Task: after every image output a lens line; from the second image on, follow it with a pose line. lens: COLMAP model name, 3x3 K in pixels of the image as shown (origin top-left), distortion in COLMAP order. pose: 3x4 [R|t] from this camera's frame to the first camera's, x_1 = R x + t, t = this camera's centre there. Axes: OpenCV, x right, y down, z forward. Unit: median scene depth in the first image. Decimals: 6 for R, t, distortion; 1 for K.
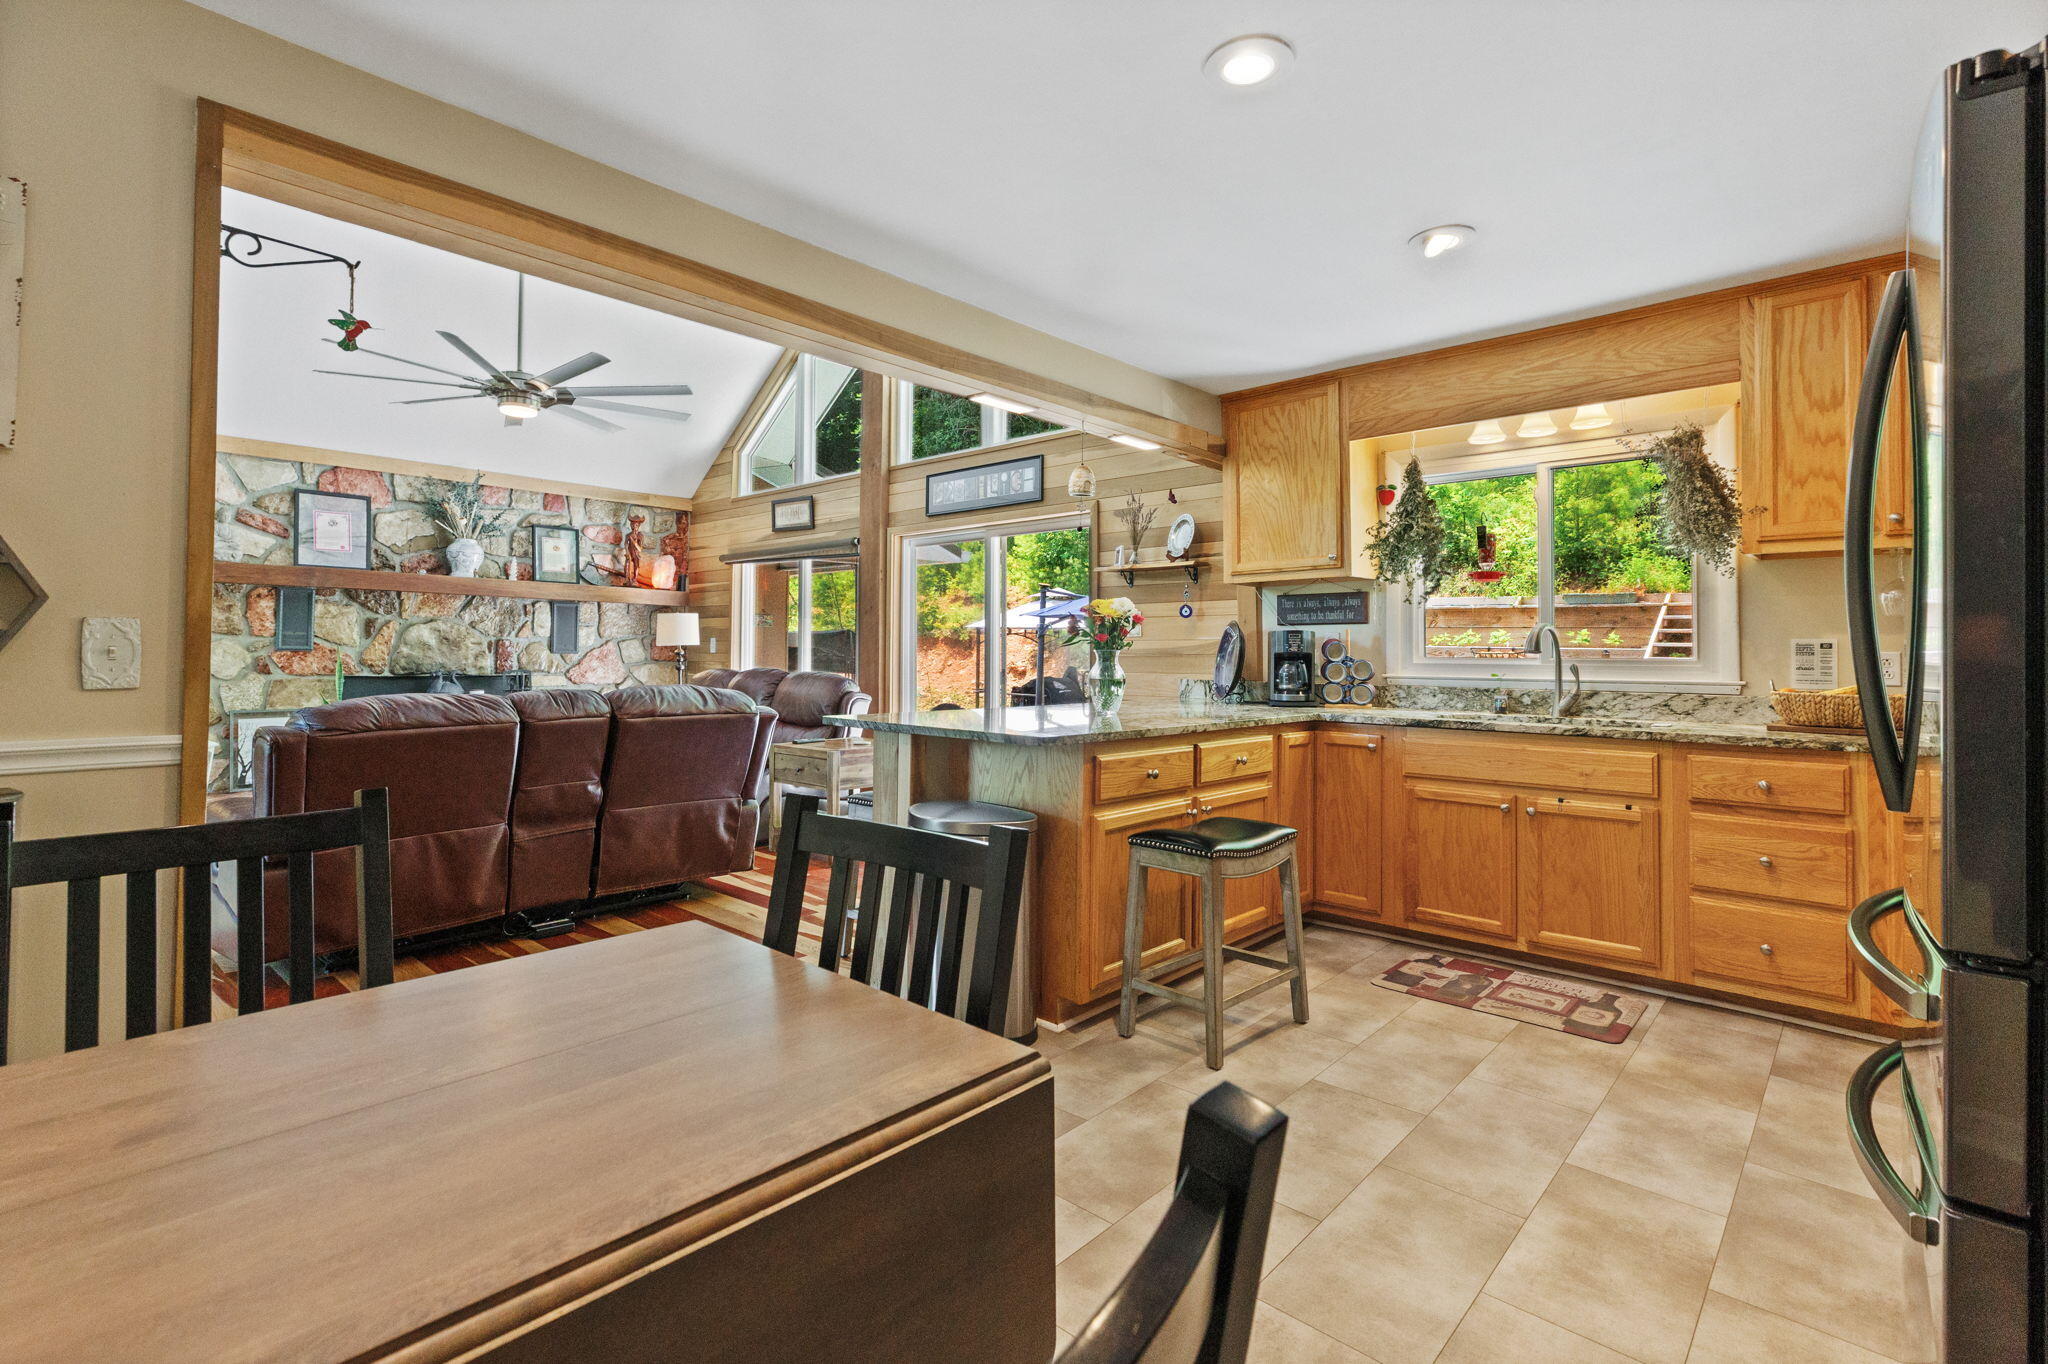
lens RADIAL K [[927.3, 0, 1019.8], [0, 927.3, 631.2], [0, 0, 1]] dist [0.009599, -0.002590]
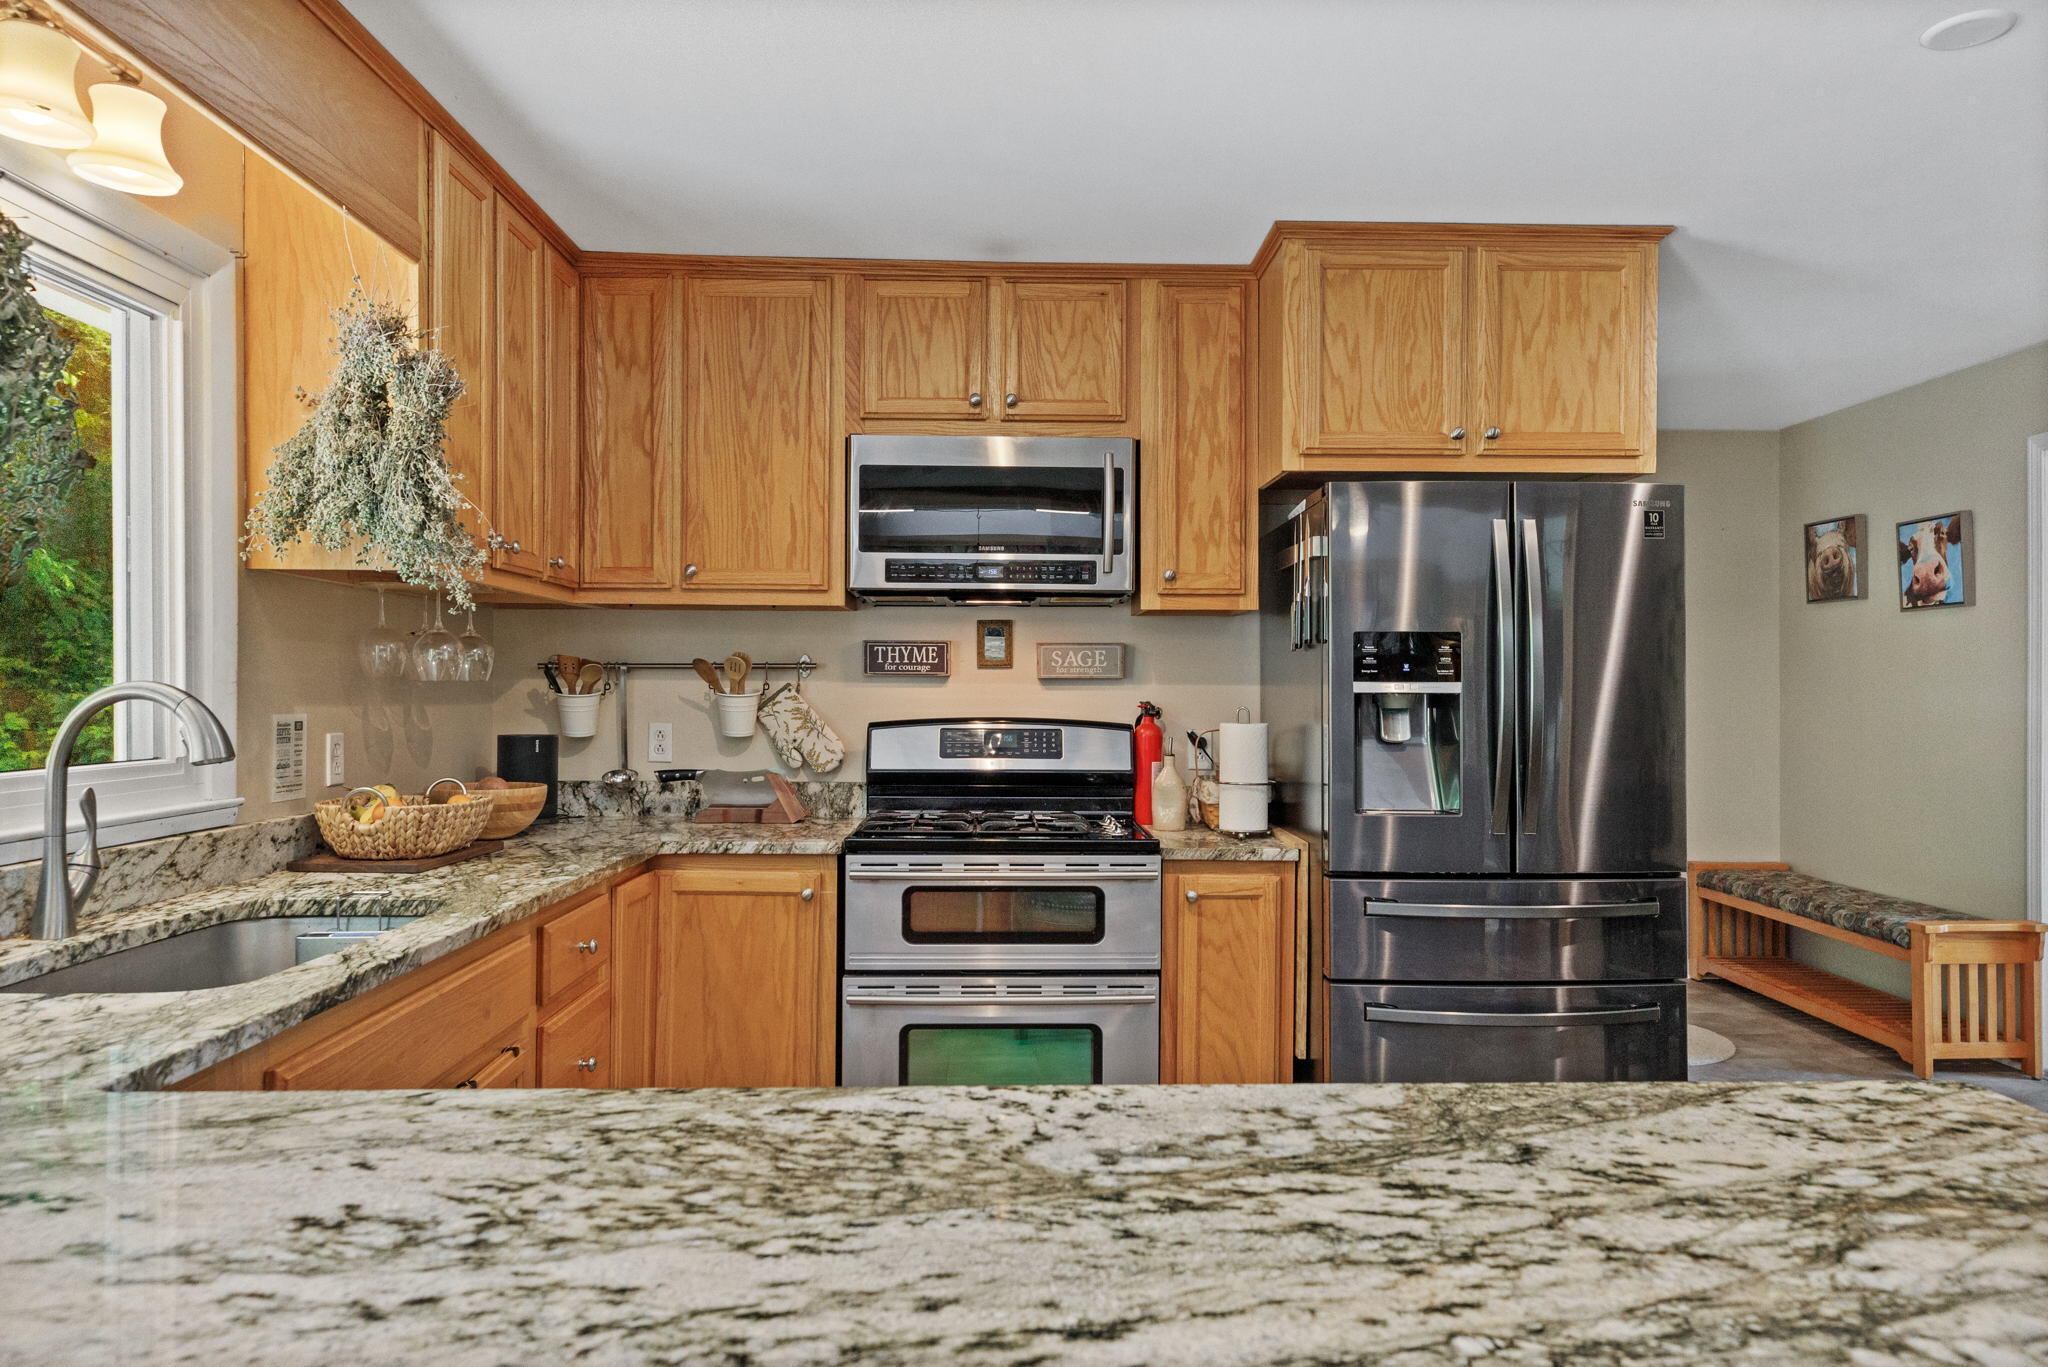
lens RADIAL K [[1343.8, 0, 1030.4], [0, 1343.8, 674.2], [0, 0, 1]] dist [0.016291, 0.000962]
pose [[-0.684753, 0.000562, 0.728775, -0.037532], [-0.022554, 0.999504, -0.021961, -0.004204], [-0.728426, -0.031475, -0.684401, 0.604010]]
